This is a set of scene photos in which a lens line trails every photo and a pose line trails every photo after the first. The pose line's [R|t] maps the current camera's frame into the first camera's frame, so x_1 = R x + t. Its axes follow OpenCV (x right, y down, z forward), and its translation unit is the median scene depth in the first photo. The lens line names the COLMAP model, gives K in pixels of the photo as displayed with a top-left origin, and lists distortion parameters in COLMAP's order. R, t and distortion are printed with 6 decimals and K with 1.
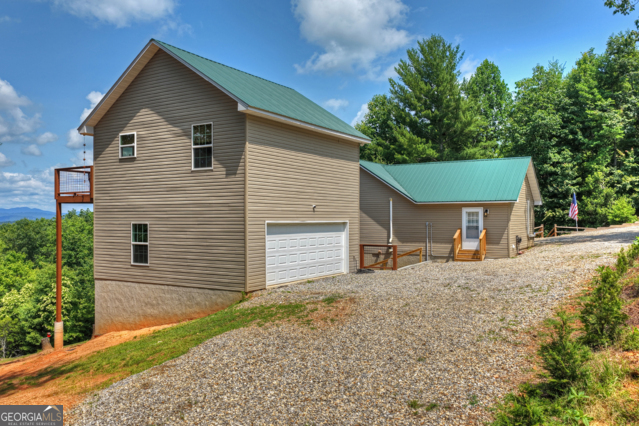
lens RADIAL K [[508.5, 0, 326.8], [0, 508.5, 201.9], [0, 0, 1]] dist [-0.003203, 0.008323]
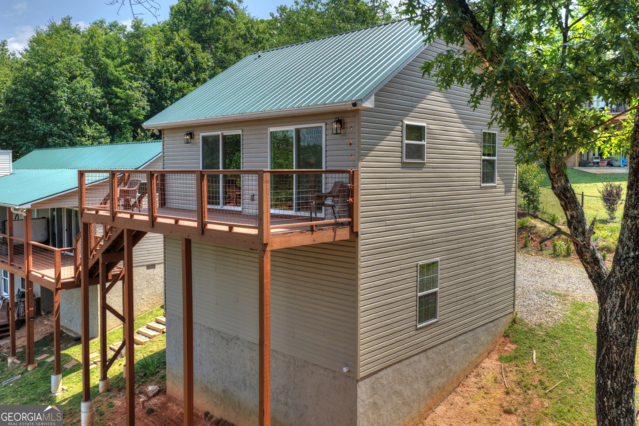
lens RADIAL K [[508.5, 0, 326.8], [0, 508.5, 201.9], [0, 0, 1]] dist [-0.003203, 0.008323]
pose [[0.254909, -0.047356, 0.965805, -0.883264], [-0.019025, 0.998361, 0.053973, -0.059866], [-0.966778, -0.032132, 0.253590, 0.812295]]
